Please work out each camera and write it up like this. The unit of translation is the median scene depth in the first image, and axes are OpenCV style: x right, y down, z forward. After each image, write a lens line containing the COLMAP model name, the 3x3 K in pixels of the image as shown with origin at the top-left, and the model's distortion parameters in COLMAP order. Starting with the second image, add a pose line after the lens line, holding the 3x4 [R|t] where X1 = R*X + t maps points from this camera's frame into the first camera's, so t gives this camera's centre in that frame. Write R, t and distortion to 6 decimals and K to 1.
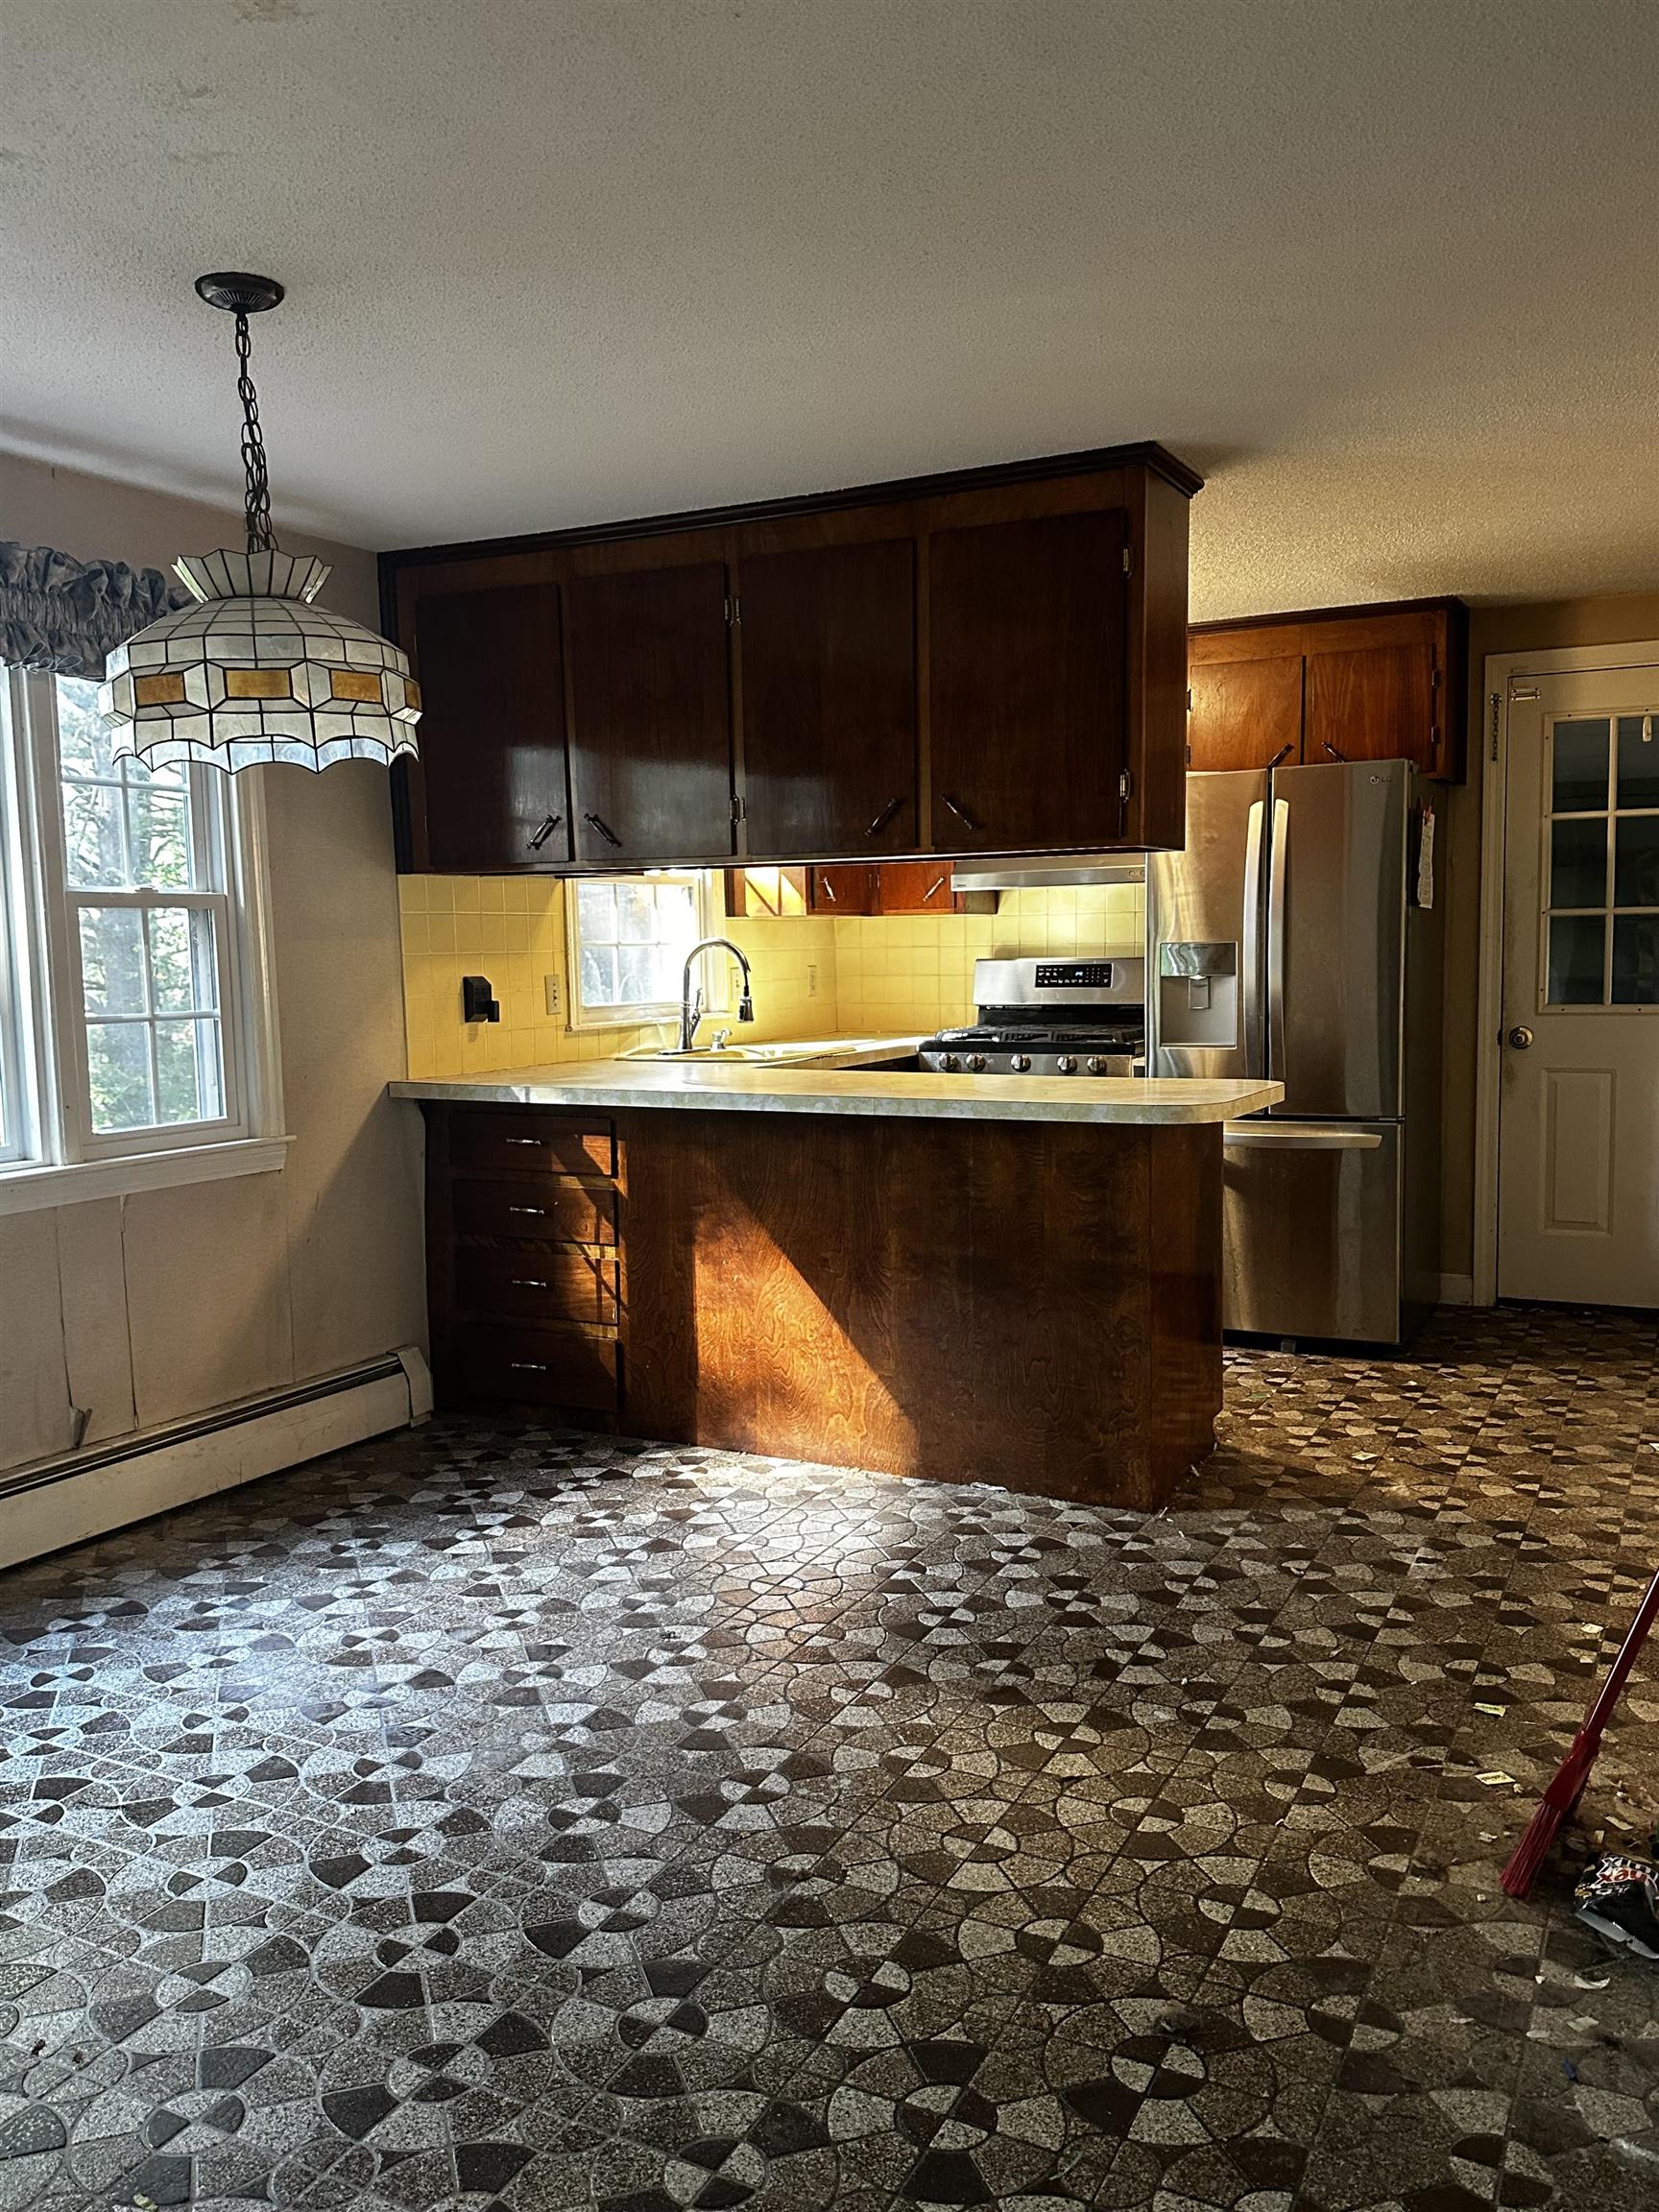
lens RADIAL K [[1772.5, 0, 820.4], [0, 1772.5, 1110.1], [0, 0, 1]] dist [0.036499, -0.031282]
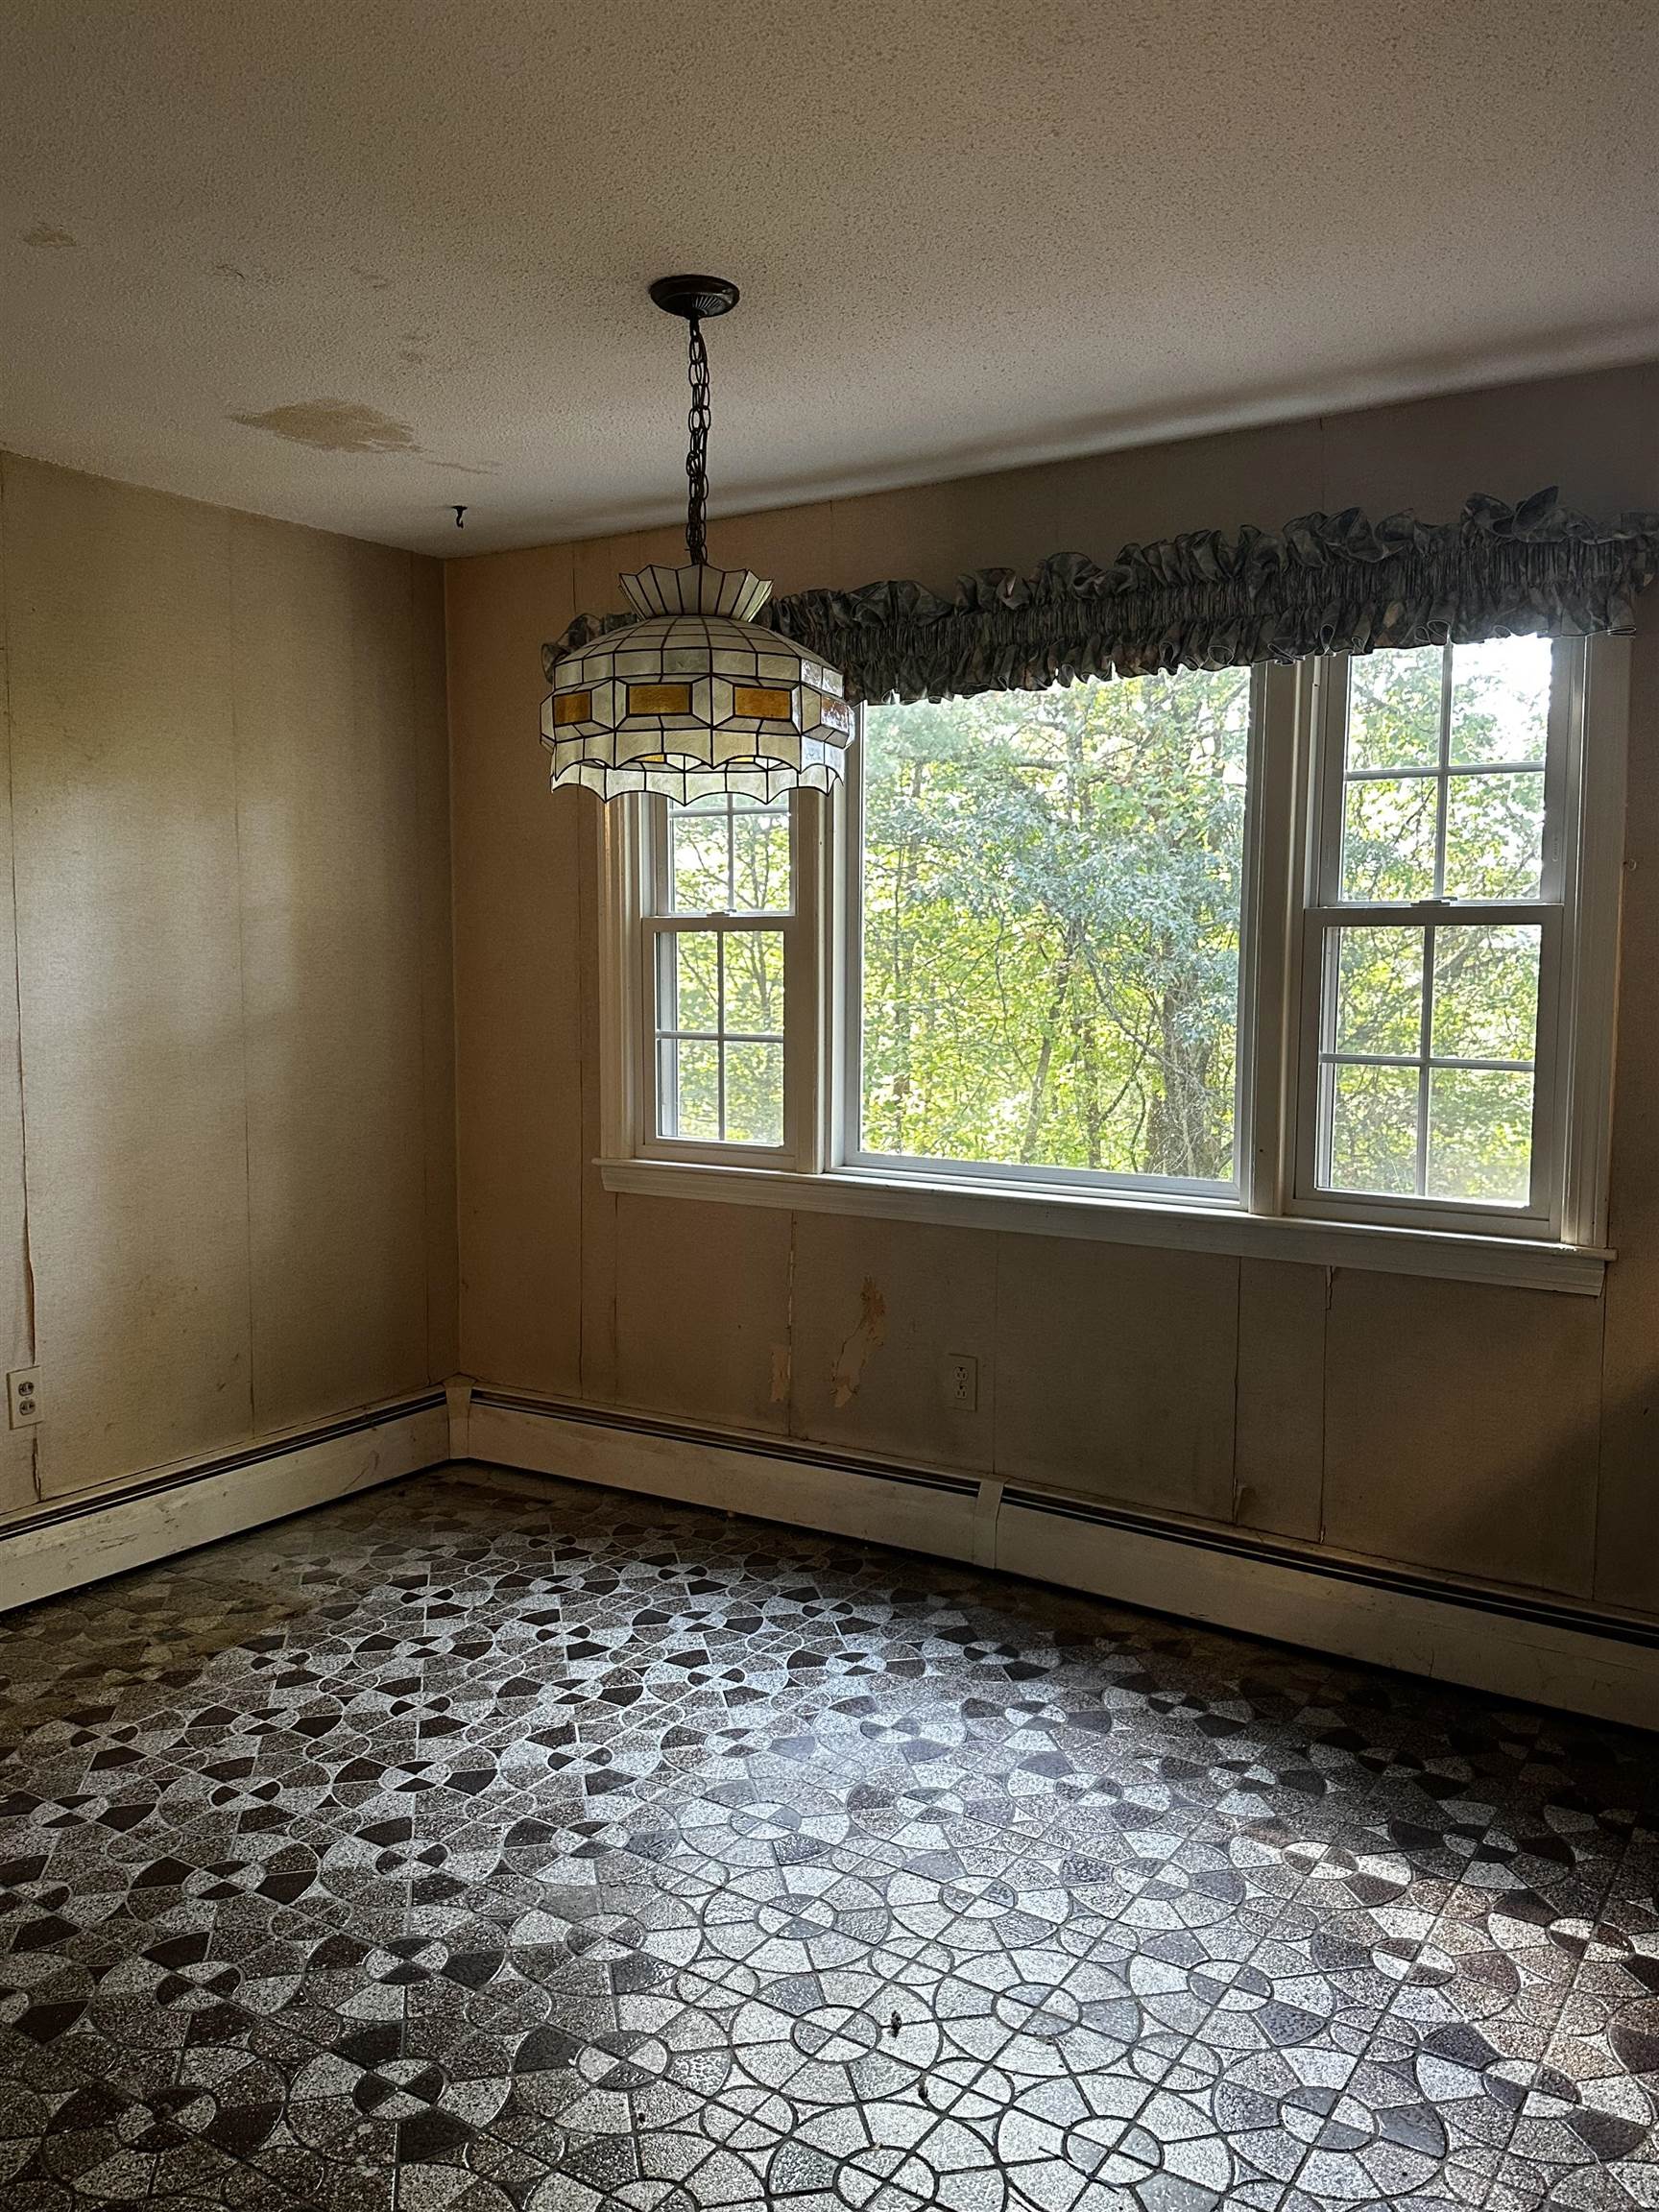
lens RADIAL K [[1772.5, 0, 818.4], [0, 1772.5, 1105.8], [0, 0, 1]] dist [0.036499, -0.031282]
pose [[-0.111294, 0.118486, -0.986699, 0.612953], [-0.096067, 0.986934, 0.129351, -0.151279], [0.989133, 0.109185, -0.098457, 1.114591]]
